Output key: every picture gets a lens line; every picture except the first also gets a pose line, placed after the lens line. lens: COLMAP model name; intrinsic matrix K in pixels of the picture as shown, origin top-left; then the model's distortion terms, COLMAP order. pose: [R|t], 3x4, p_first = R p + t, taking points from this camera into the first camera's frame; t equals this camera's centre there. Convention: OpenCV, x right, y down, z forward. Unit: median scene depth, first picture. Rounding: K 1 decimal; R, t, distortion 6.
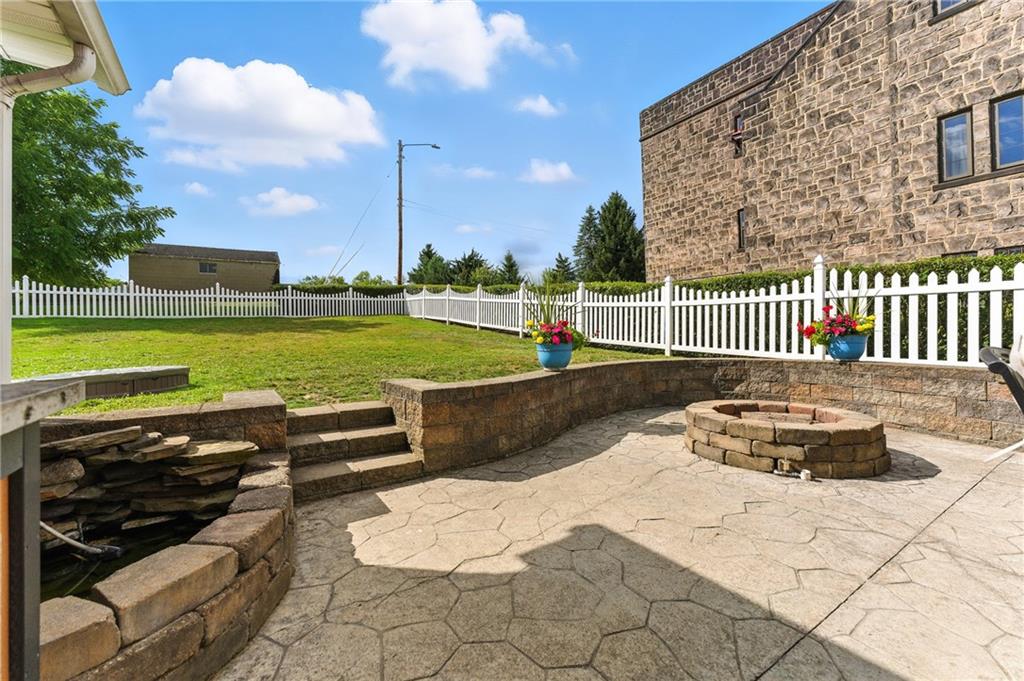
lens RADIAL K [[420.9, 0, 513.3], [0, 420.9, 335.6], [0, 0, 1]] dist [0.001064, 0.000432]
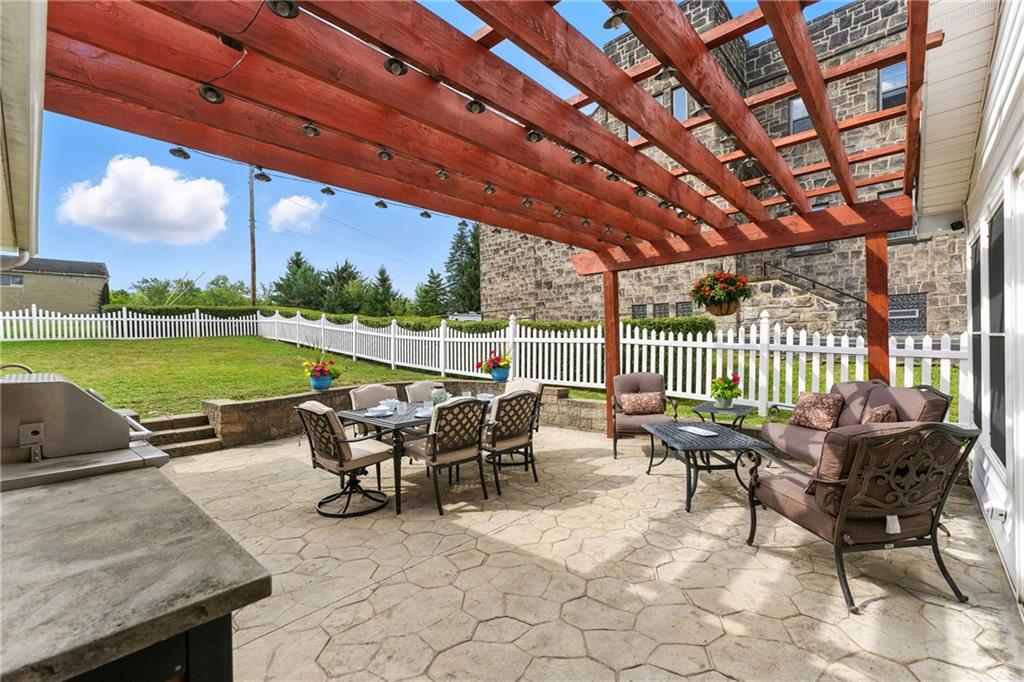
lens RADIAL K [[446.5, 0, 518.0], [0, 446.5, 352.2], [0, 0, 1]] dist [-0.101045, 0.068416]
pose [[0.966725, -0.009269, 0.255648, 0.162431], [0.006510, 0.999911, 0.011636, -0.033732], [-0.255733, -0.009584, 0.966700, -0.340678]]
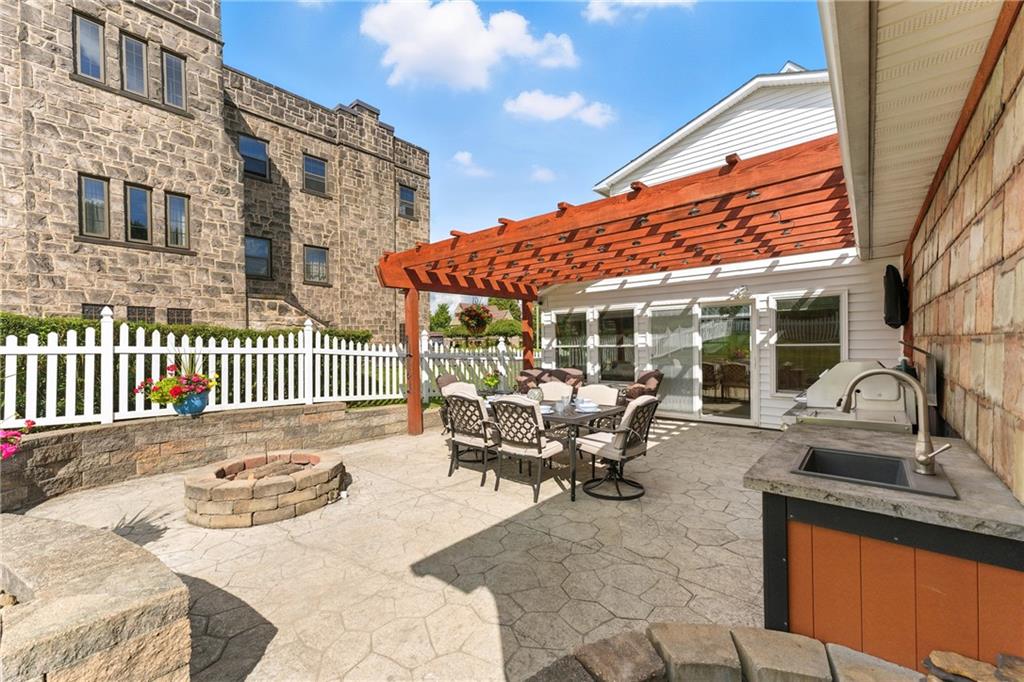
lens RADIAL K [[420.9, 0, 513.3], [0, 420.9, 336.1], [0, 0, 1]] dist [0.001064, 0.000432]
pose [[-0.287538, 0.043975, 0.956759, -0.215925], [0.023513, 0.998968, -0.038849, -0.034627], [-0.957481, 0.011326, -0.288275, 0.208807]]
